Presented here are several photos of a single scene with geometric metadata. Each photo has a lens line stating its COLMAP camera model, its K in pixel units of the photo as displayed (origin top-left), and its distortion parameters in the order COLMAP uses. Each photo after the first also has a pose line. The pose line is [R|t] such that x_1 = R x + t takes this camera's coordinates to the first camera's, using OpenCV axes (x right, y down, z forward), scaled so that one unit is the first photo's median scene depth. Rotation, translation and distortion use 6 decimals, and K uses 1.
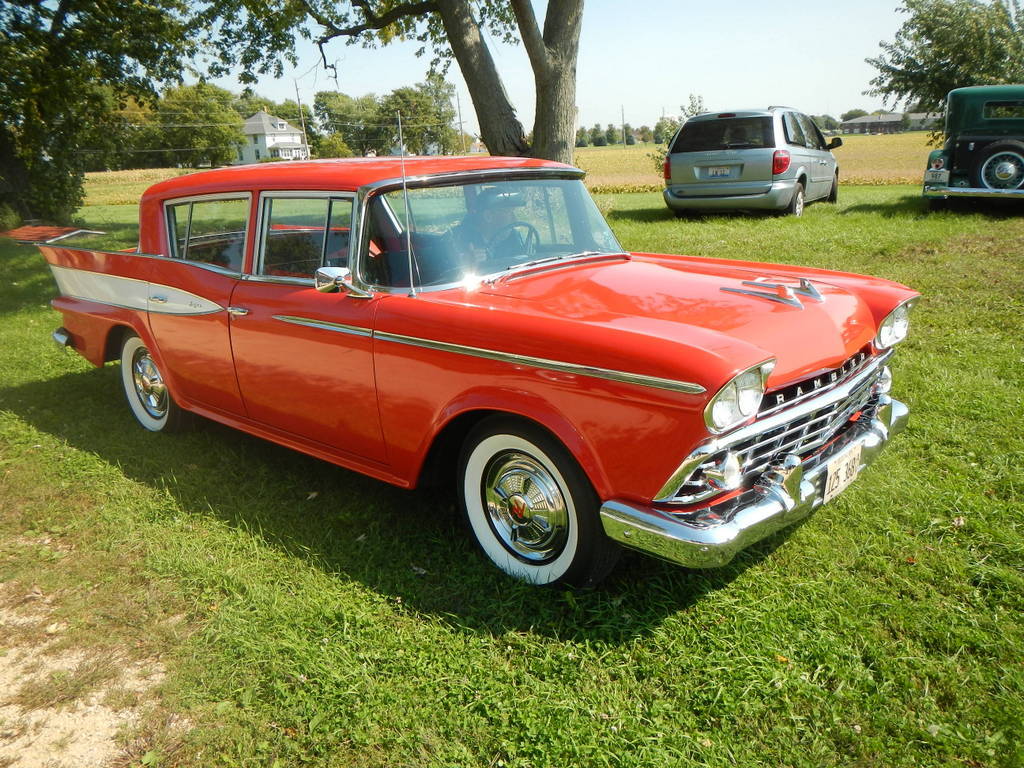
lens RADIAL K [[821.5, 0, 512.0], [0, 821.5, 384.0], [0, 0, 1]] dist [-0.079644, 0.008915]
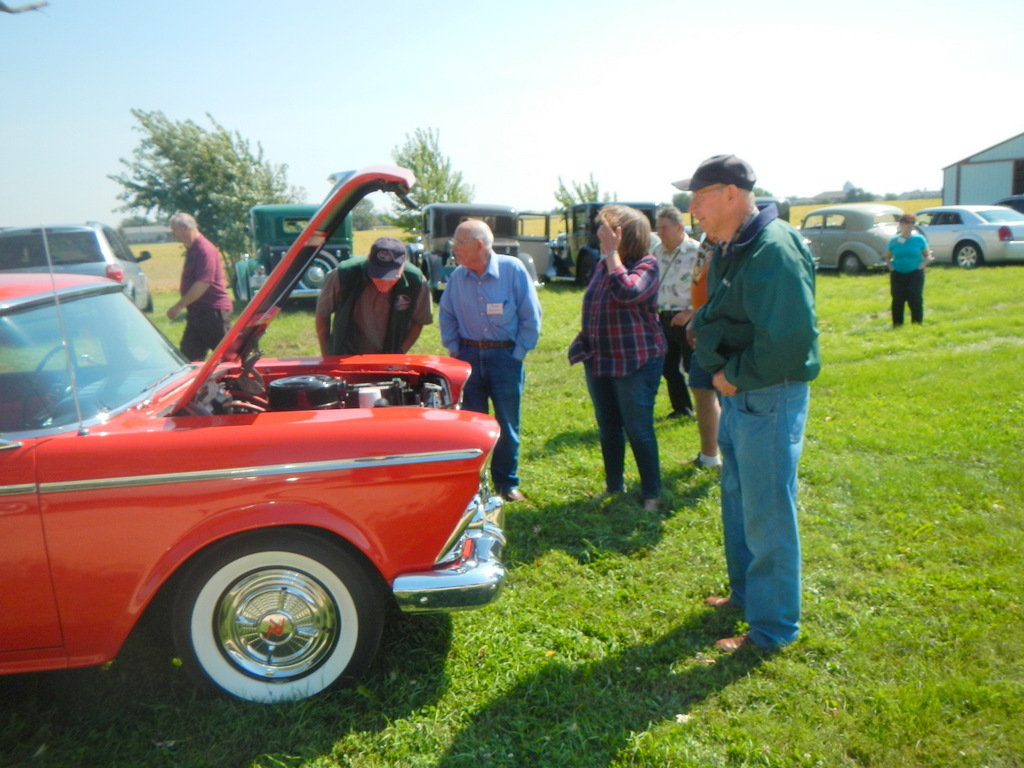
lens RADIAL K [[821.5, 0, 512.0], [0, 821.5, 384.0], [0, 0, 1]] dist [-0.079644, 0.008915]
pose [[0.623923, -0.121053, 0.772053, -0.127922], [0.222916, 0.974454, -0.027358, -0.009393], [-0.749019, 0.189173, 0.634968, 0.033827]]
